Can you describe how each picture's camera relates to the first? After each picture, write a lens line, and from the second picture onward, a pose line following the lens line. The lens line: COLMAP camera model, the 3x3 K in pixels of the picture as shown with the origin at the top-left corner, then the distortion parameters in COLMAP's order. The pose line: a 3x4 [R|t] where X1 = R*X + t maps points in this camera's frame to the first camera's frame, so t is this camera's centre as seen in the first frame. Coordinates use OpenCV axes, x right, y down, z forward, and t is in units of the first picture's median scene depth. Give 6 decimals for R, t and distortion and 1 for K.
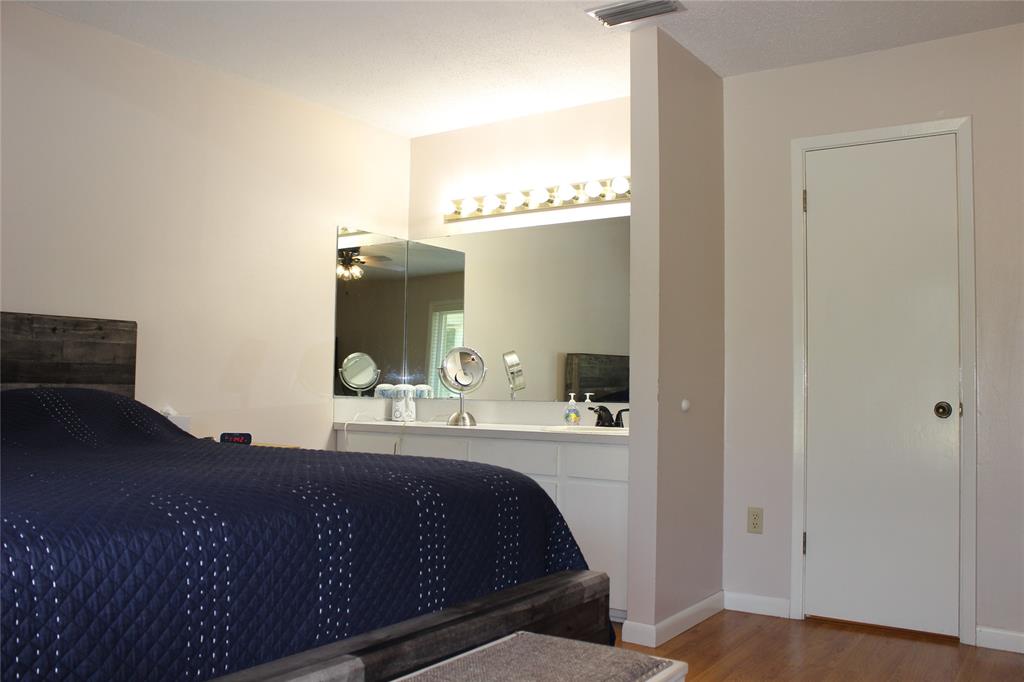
lens RADIAL K [[872.1, 0, 510.7], [0, 872.1, 339.5], [0, 0, 1]] dist [-0.123560, 0.045668]
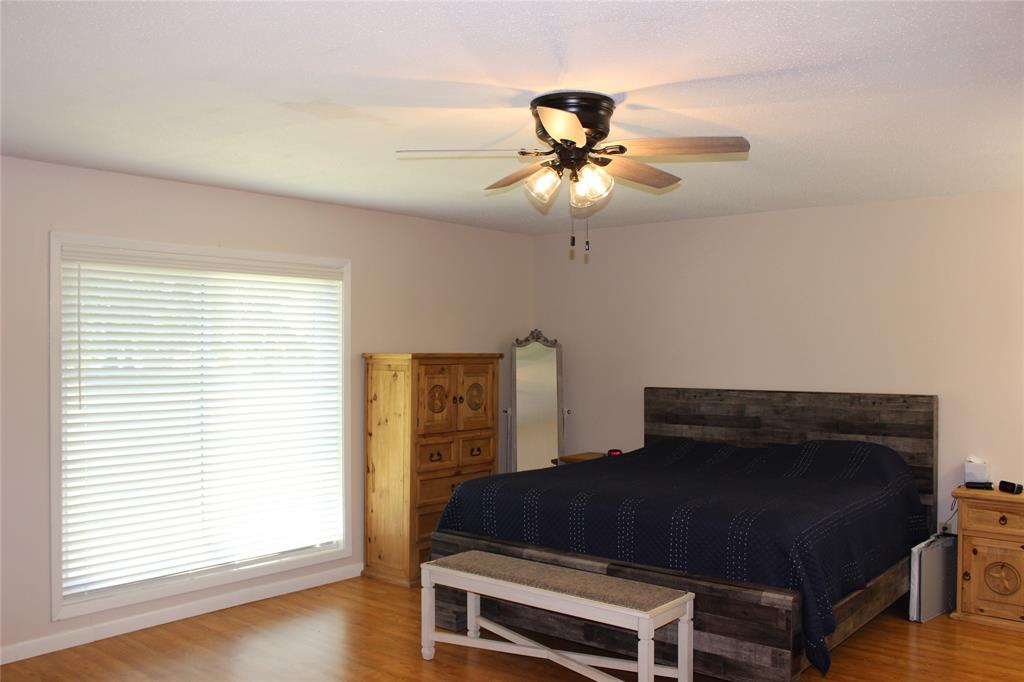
lens RADIAL K [[872.1, 0, 510.6], [0, 872.1, 341.6], [0, 0, 1]] dist [-0.123560, 0.045668]
pose [[-0.079132, -0.024622, -0.996560, 1.139709], [0.047751, 0.998454, -0.028460, -0.114499], [0.995720, -0.049839, -0.077834, 0.428234]]
